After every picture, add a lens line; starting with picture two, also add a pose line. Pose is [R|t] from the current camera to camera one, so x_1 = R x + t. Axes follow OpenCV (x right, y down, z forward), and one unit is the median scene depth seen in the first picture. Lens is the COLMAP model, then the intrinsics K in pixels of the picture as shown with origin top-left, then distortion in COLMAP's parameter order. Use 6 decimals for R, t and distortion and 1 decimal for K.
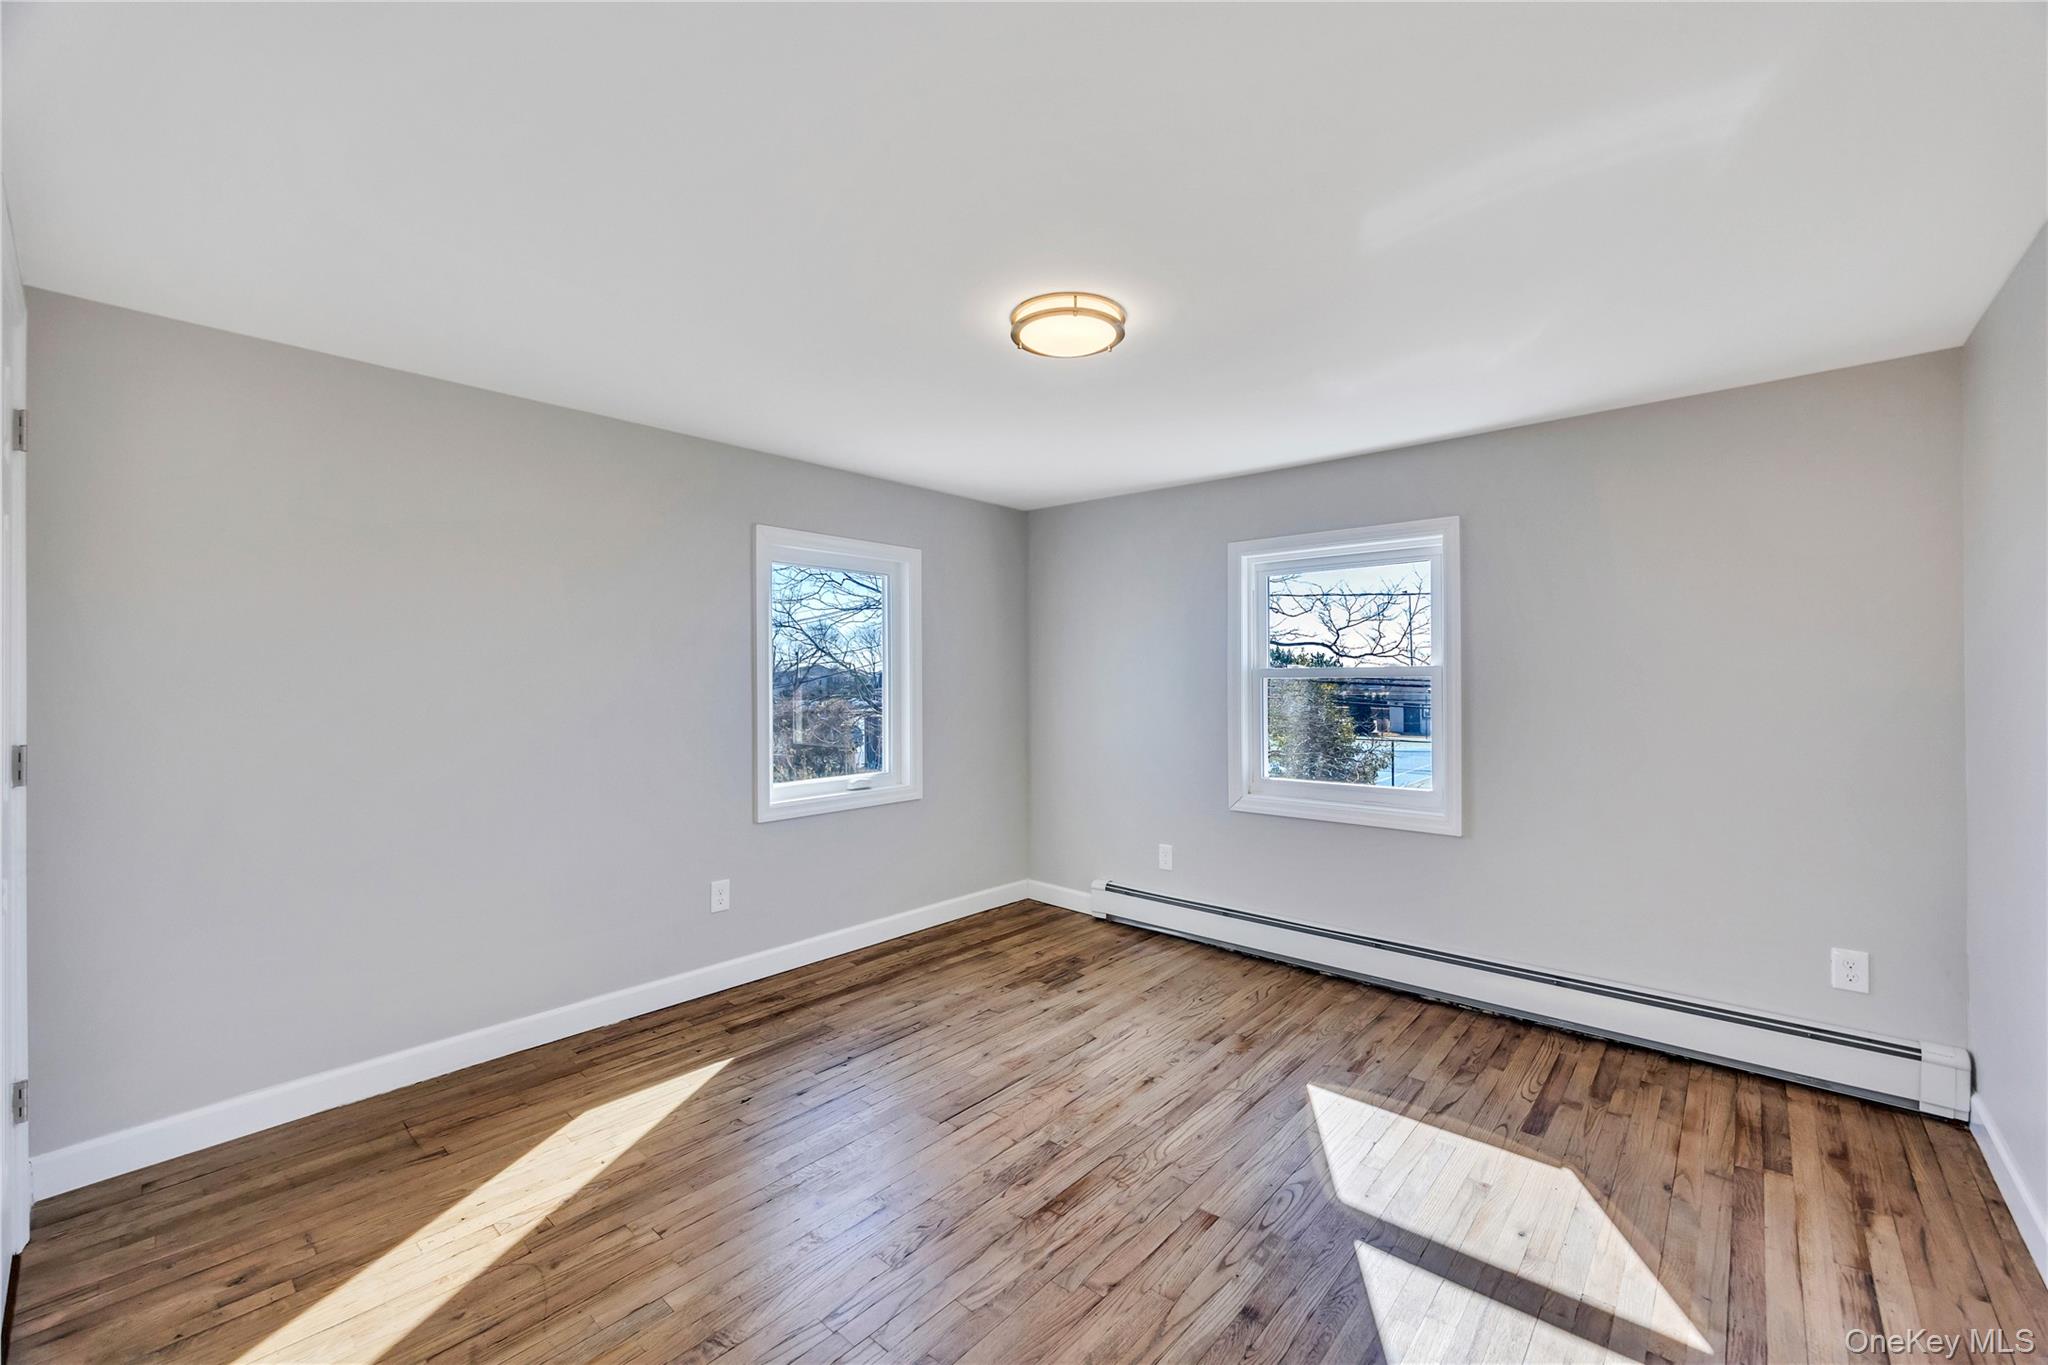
lens RADIAL K [[819.1, 0, 1024.0], [0, 819.1, 682.5], [0, 0, 1]] dist [-0.000835, -0.000201]
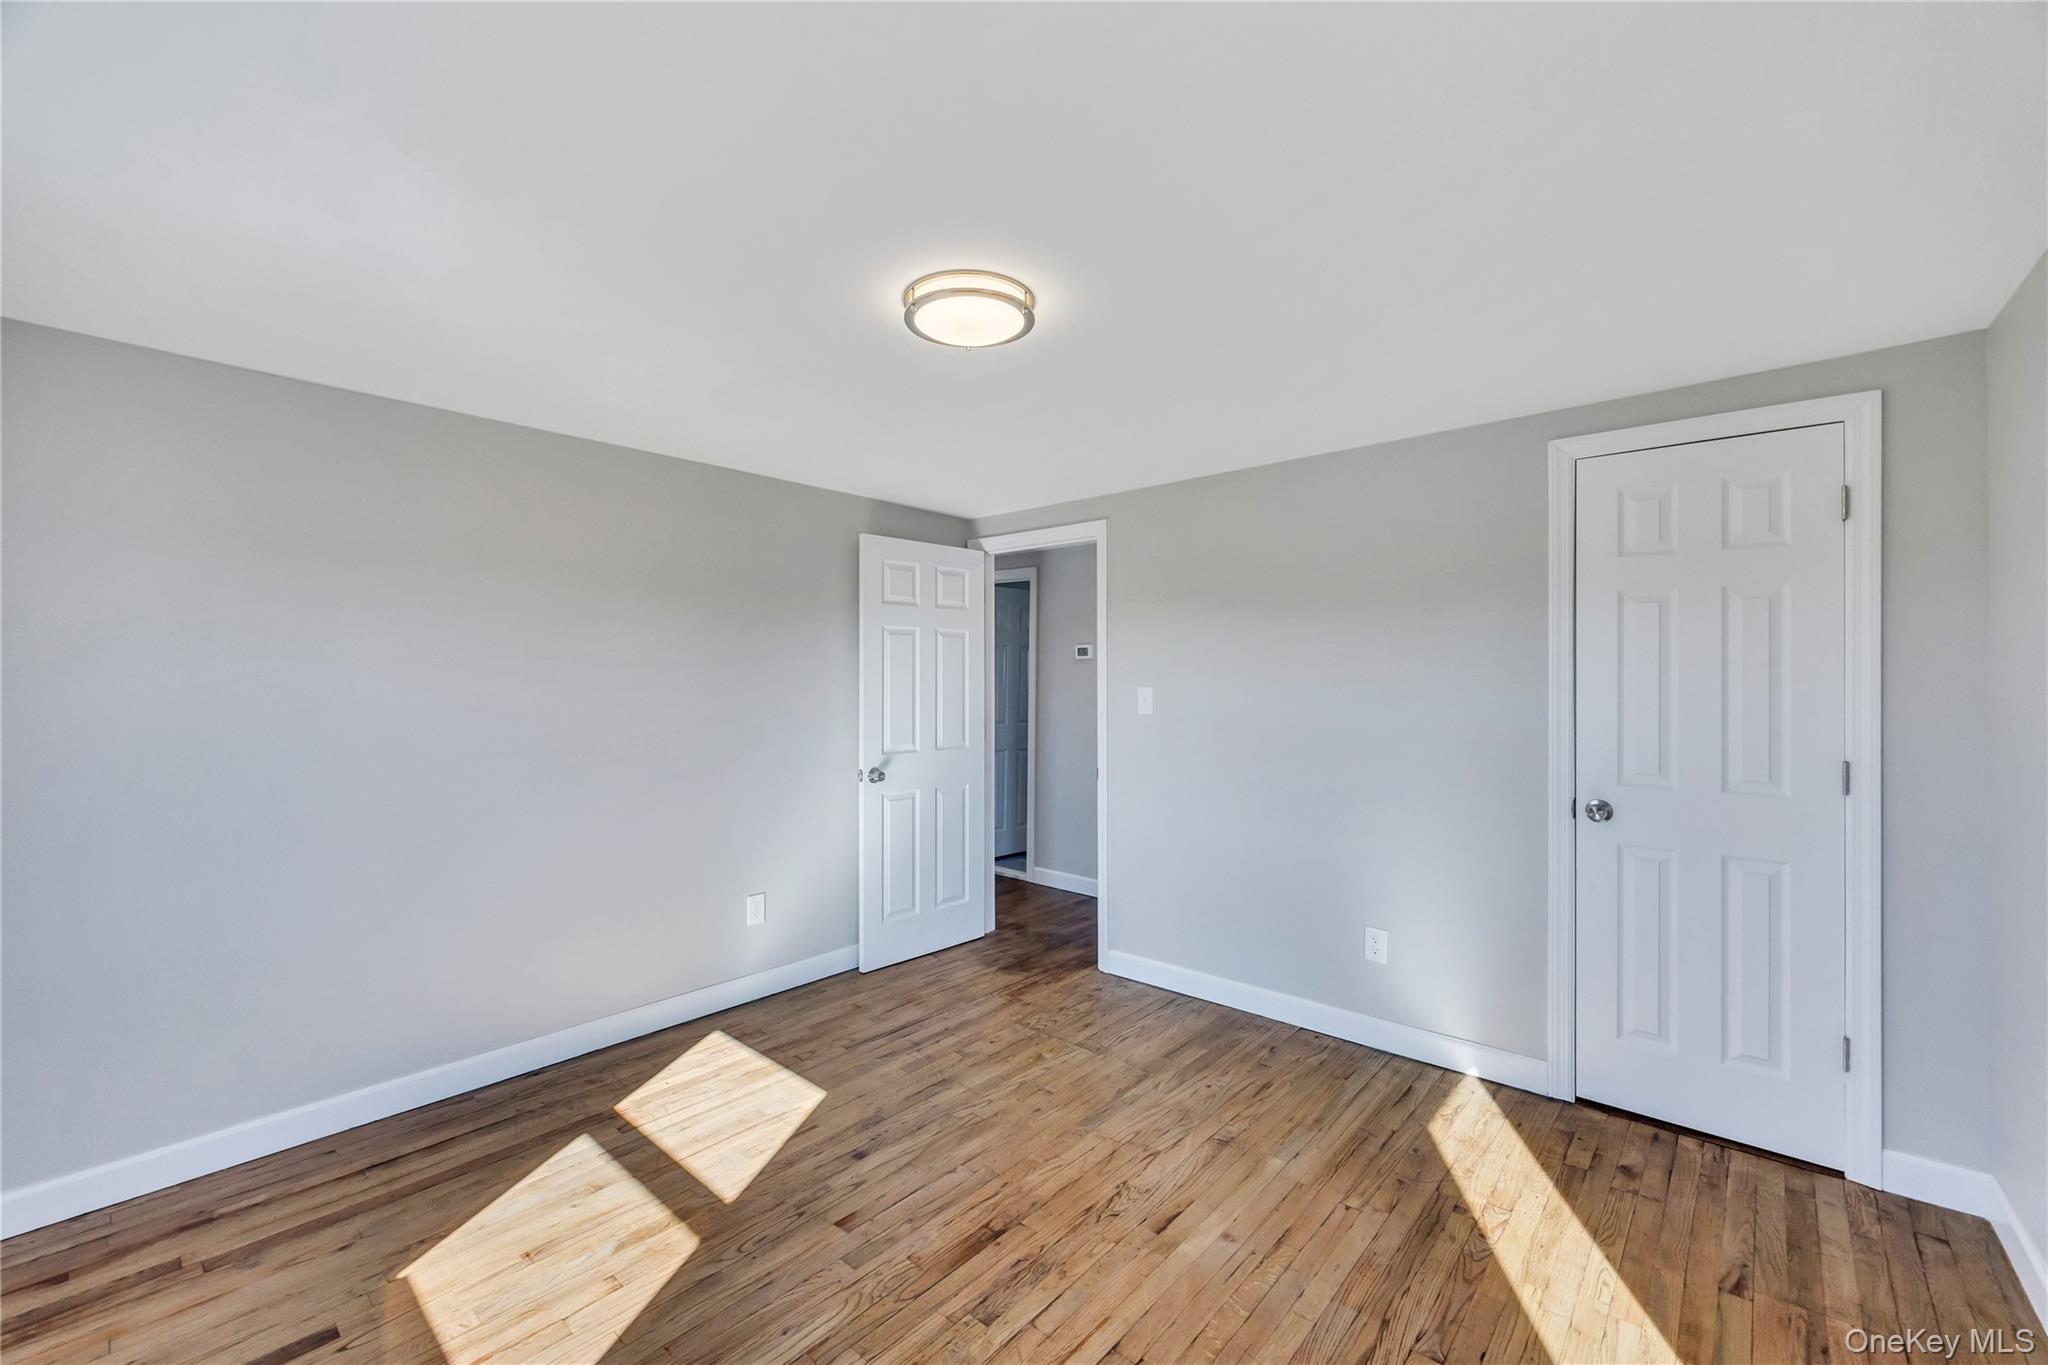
lens RADIAL K [[830.0, 0, 1024.0], [0, 830.0, 682.5], [0, 0, 1]] dist [0.000001, 0.000001]
pose [[-0.999950, 0.002630, -0.009616, 0.003496], [0.002582, 0.999984, 0.004937, -0.043030], [0.009629, 0.004912, -0.999942, 2.048887]]
